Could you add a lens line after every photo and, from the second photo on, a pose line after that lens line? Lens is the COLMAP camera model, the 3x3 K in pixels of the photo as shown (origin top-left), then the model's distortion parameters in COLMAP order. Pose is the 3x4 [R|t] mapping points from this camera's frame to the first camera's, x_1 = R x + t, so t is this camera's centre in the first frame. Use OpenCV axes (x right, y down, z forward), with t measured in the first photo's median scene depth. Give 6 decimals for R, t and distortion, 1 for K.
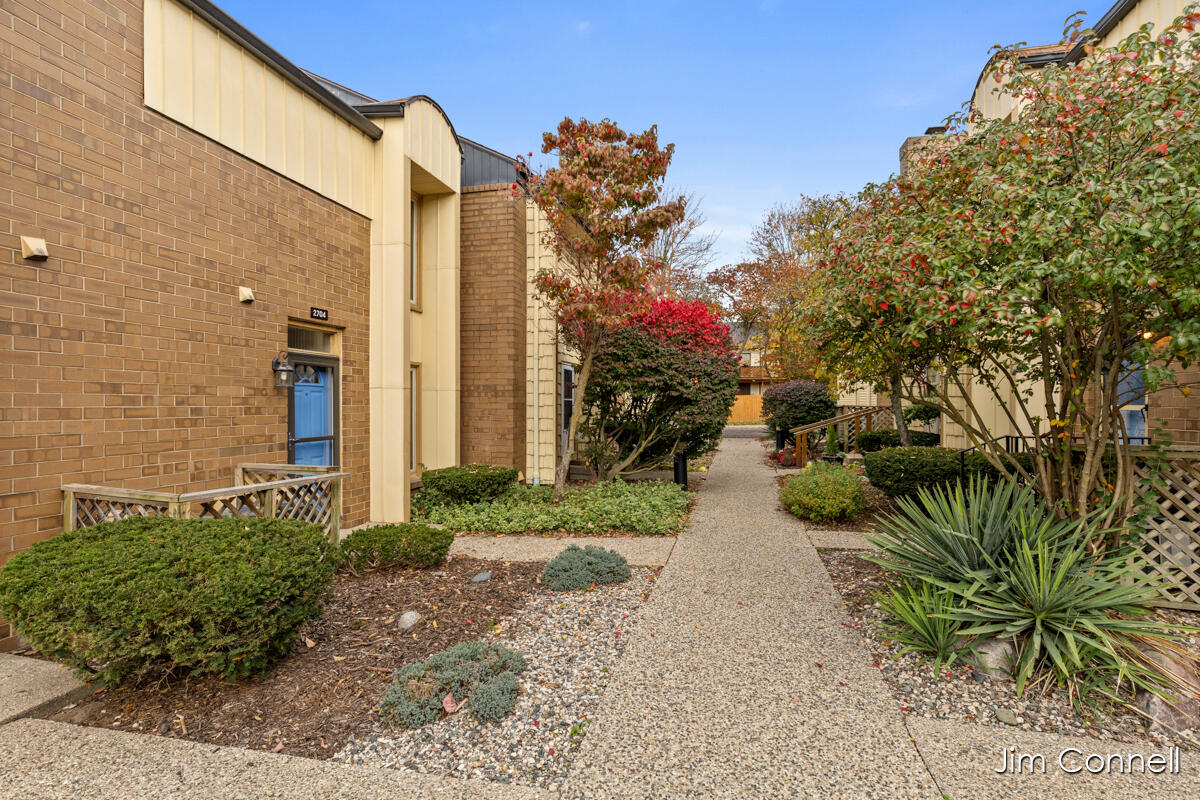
lens RADIAL K [[585.4, 0, 600.2], [0, 585.4, 404.1], [0, 0, 1]] dist [0.000430, -0.001050]
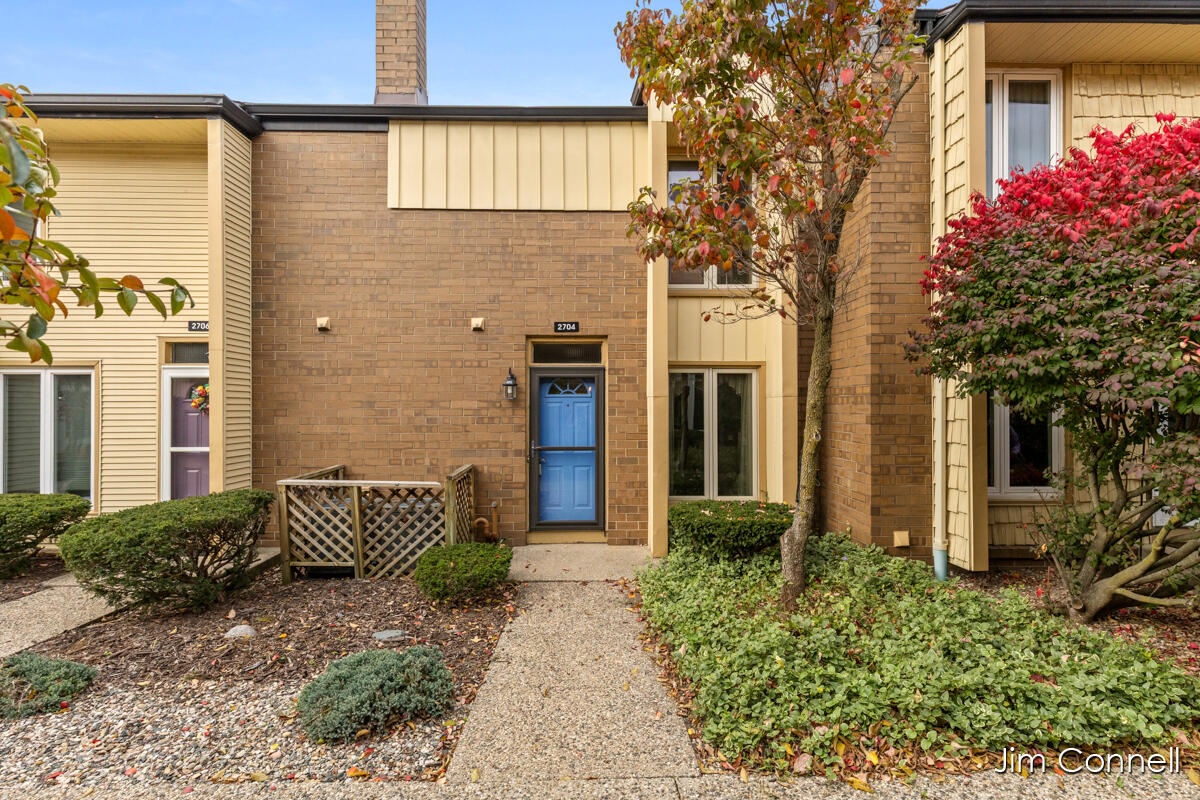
lens RADIAL K [[542.6, 0, 599.2], [0, 542.6, 403.2], [0, 0, 1]] dist [0.007287, -0.000586]
pose [[0.255576, -0.008244, -0.966754, 0.414551], [0.001279, 0.999966, -0.008189, -0.011376], [0.966788, 0.000857, 0.255578, 0.742353]]
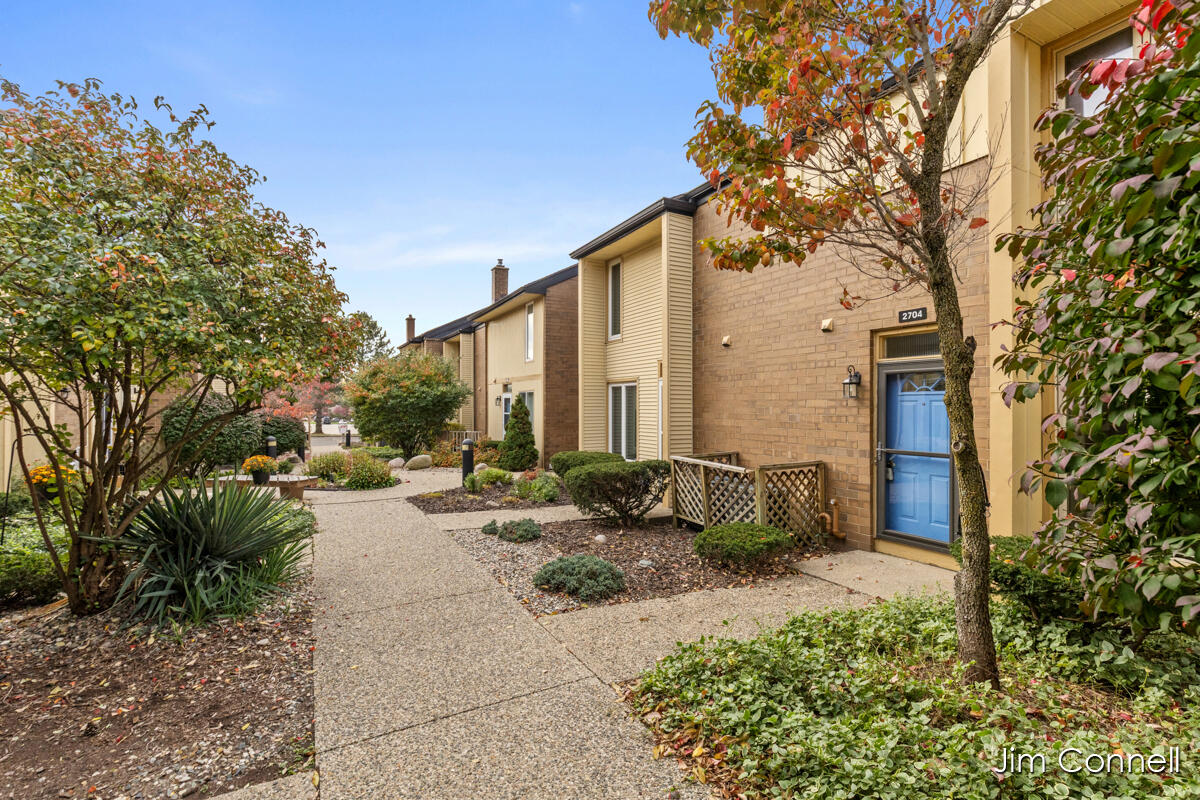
lens RADIAL K [[542.6, 0, 600.5], [0, 542.6, 403.1], [0, 0, 1]] dist [0.007287, -0.000586]
pose [[-0.746715, -0.012563, -0.665025, 0.400523], [-0.009687, 0.999921, -0.008013, -0.006096], [0.665074, 0.000459, -0.746778, 1.194990]]
